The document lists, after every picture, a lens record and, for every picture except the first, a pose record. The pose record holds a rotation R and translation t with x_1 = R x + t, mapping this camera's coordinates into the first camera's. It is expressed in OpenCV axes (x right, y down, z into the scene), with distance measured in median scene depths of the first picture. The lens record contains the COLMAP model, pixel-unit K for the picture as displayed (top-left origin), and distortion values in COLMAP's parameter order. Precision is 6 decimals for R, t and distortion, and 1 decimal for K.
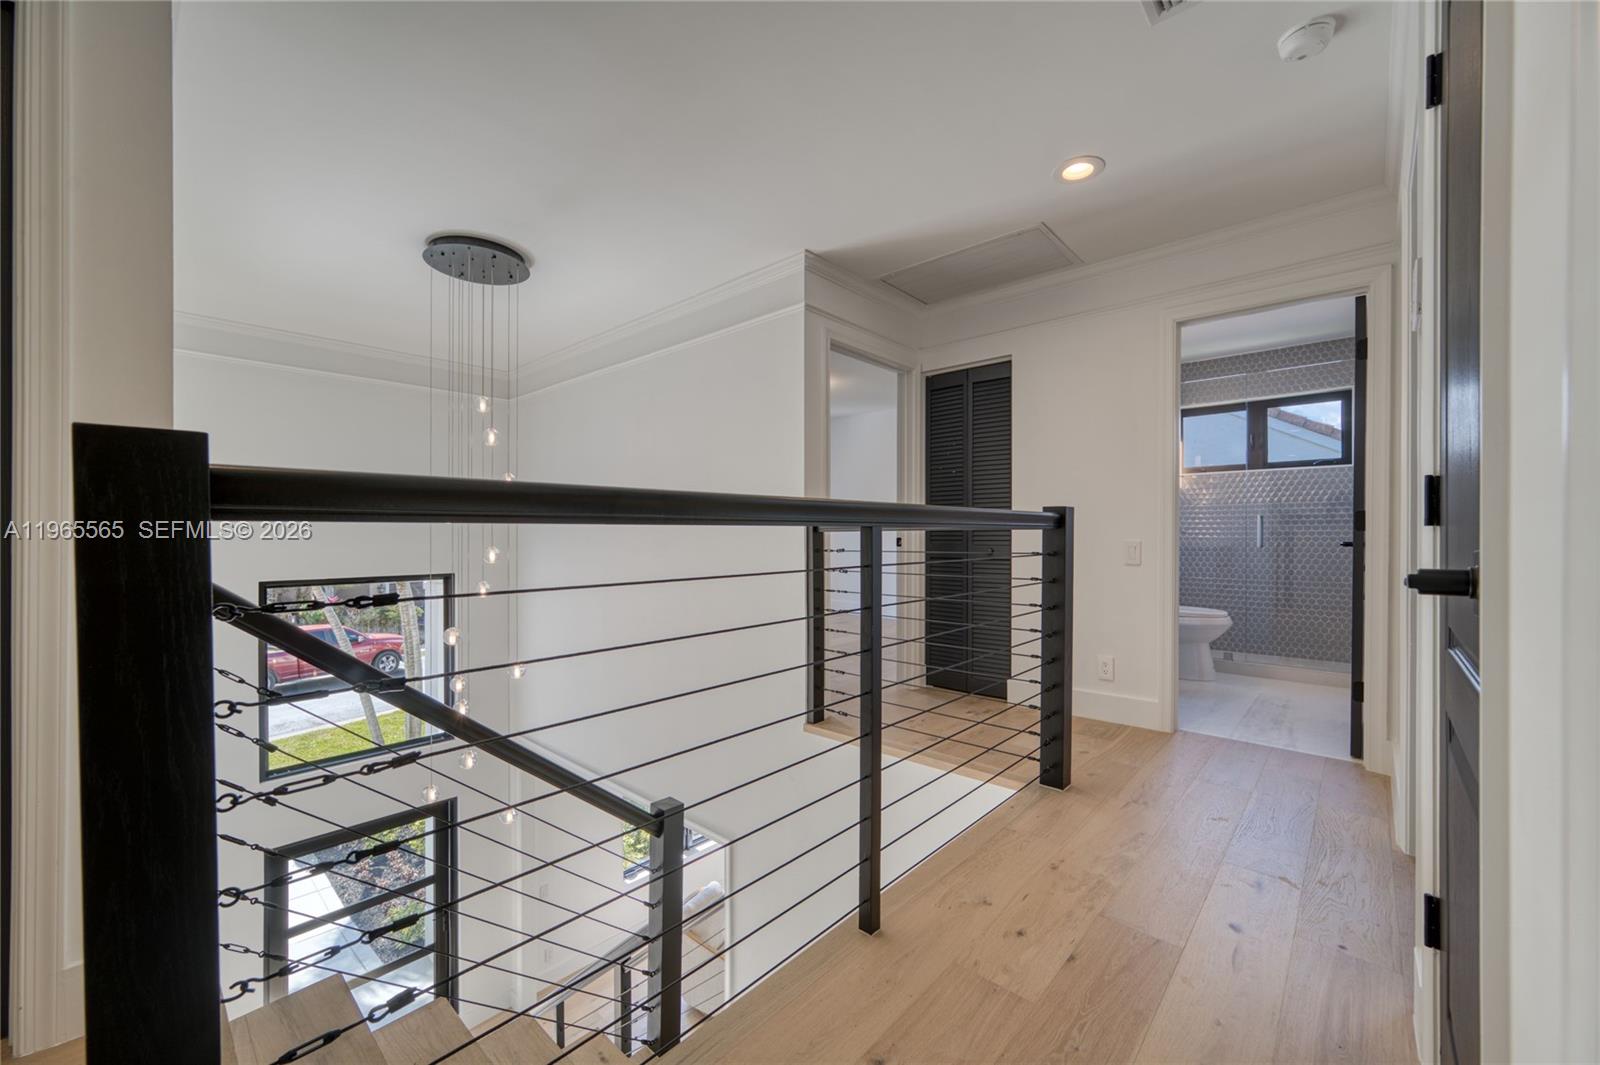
lens RADIAL K [[631.1, 0, 801.5], [0, 631.1, 533.1], [0, 0, 1]] dist [-0.002357, 0.000071]
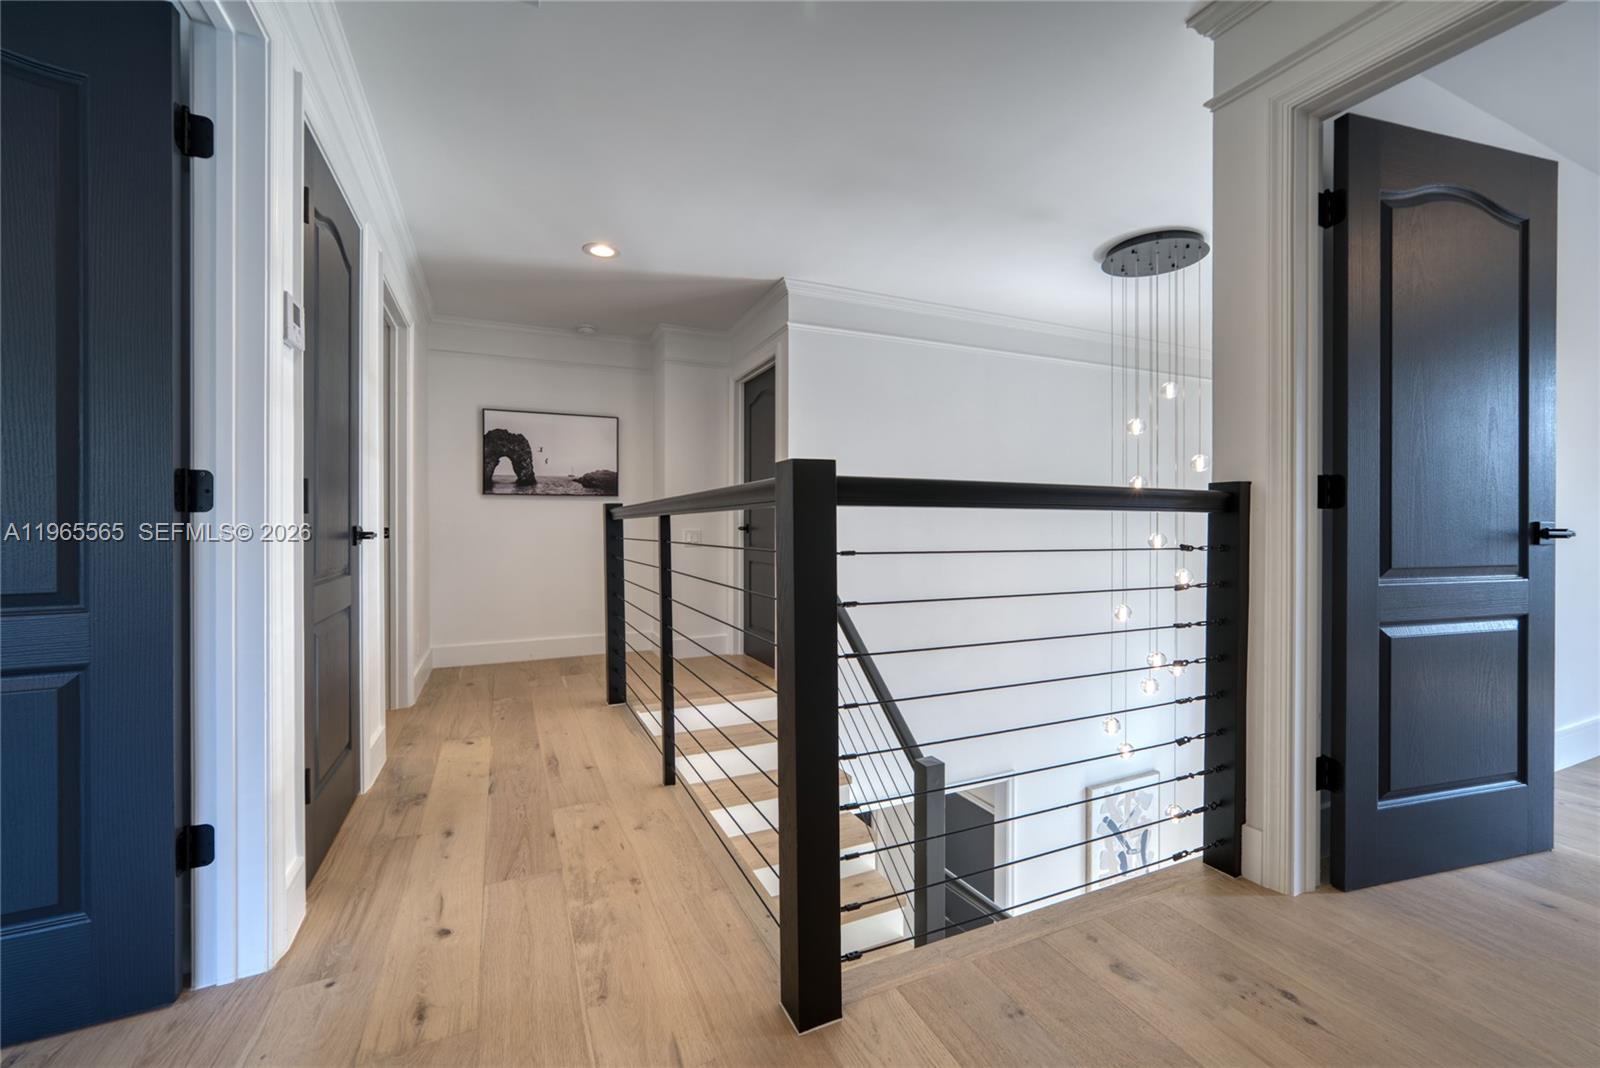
lens RADIAL K [[631.1, 0, 801.5], [0, 631.1, 534.6], [0, 0, 1]] dist [-0.002357, 0.000071]
pose [[-0.384514, 0.001529, -0.923118, 1.250467], [-0.002421, 0.999994, 0.002665, 0.035107], [0.923116, 0.003260, -0.384507, 1.716340]]
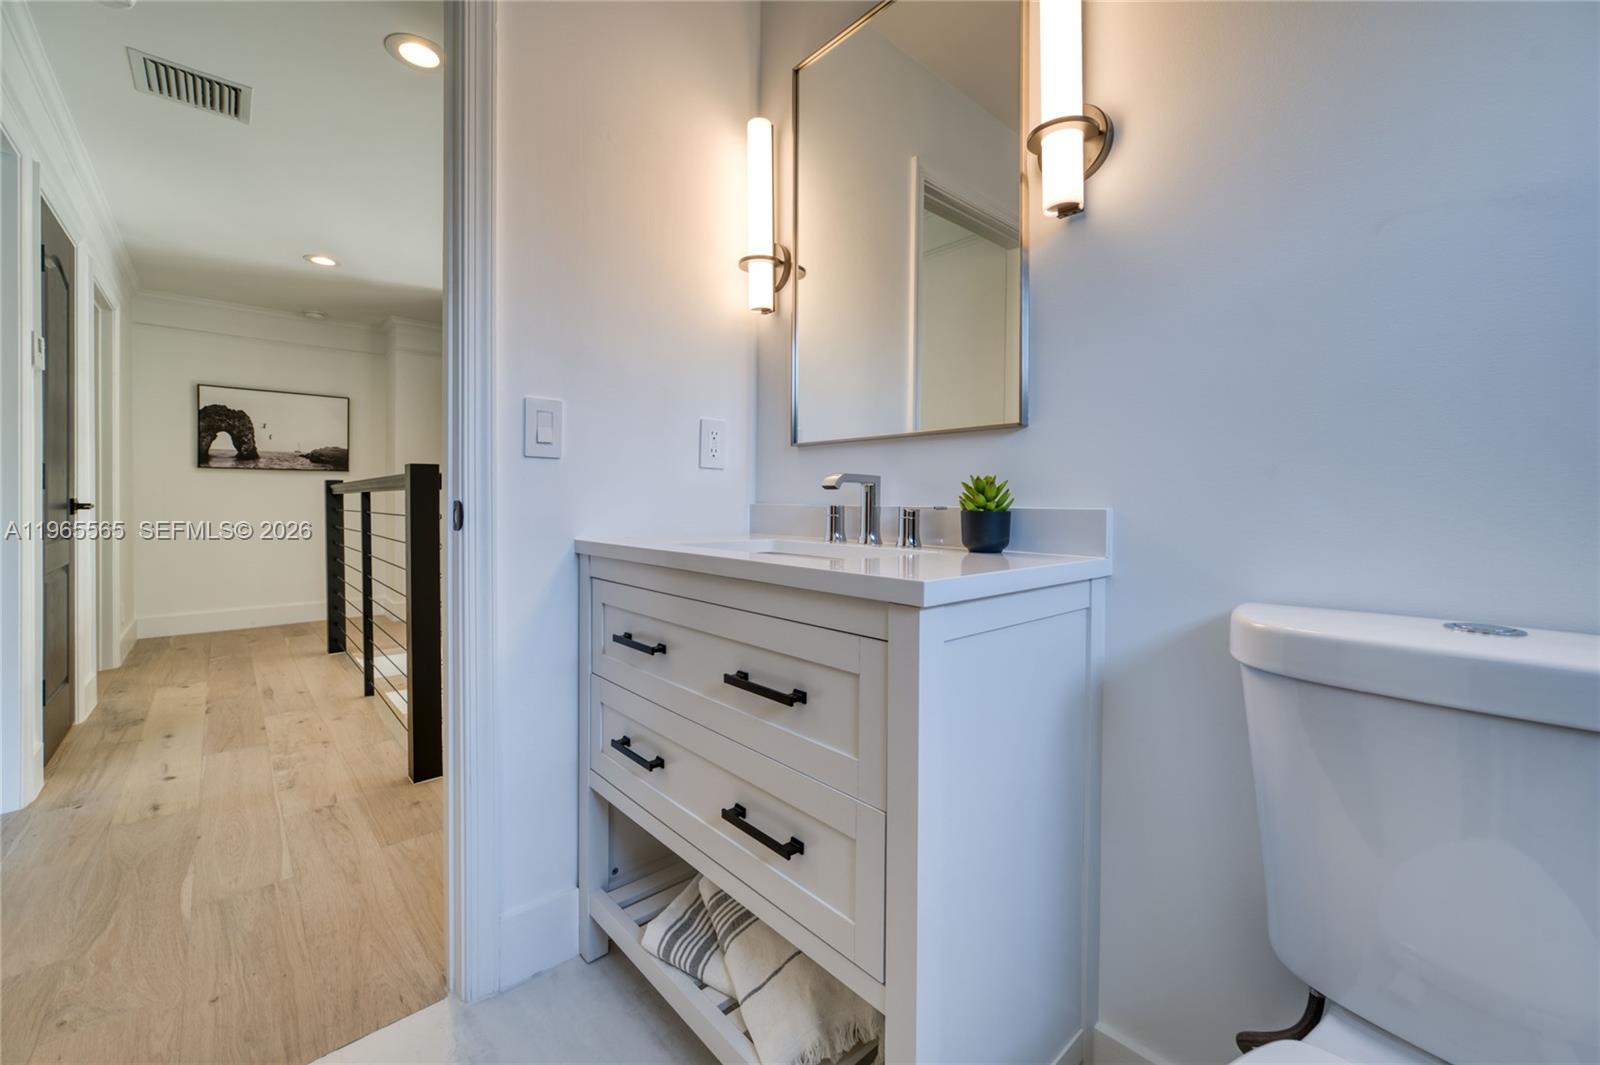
lens RADIAL K [[639.8, 0, 756.8], [0, 639.8, 510.0], [0, 0, 1]] dist [0.001486, 0.004704]
pose [[-0.141159, 0.001660, -0.989986, 1.753815], [-0.005871, 0.999980, 0.002514, 0.037700], [0.989970, 0.006167, -0.141146, 2.277532]]
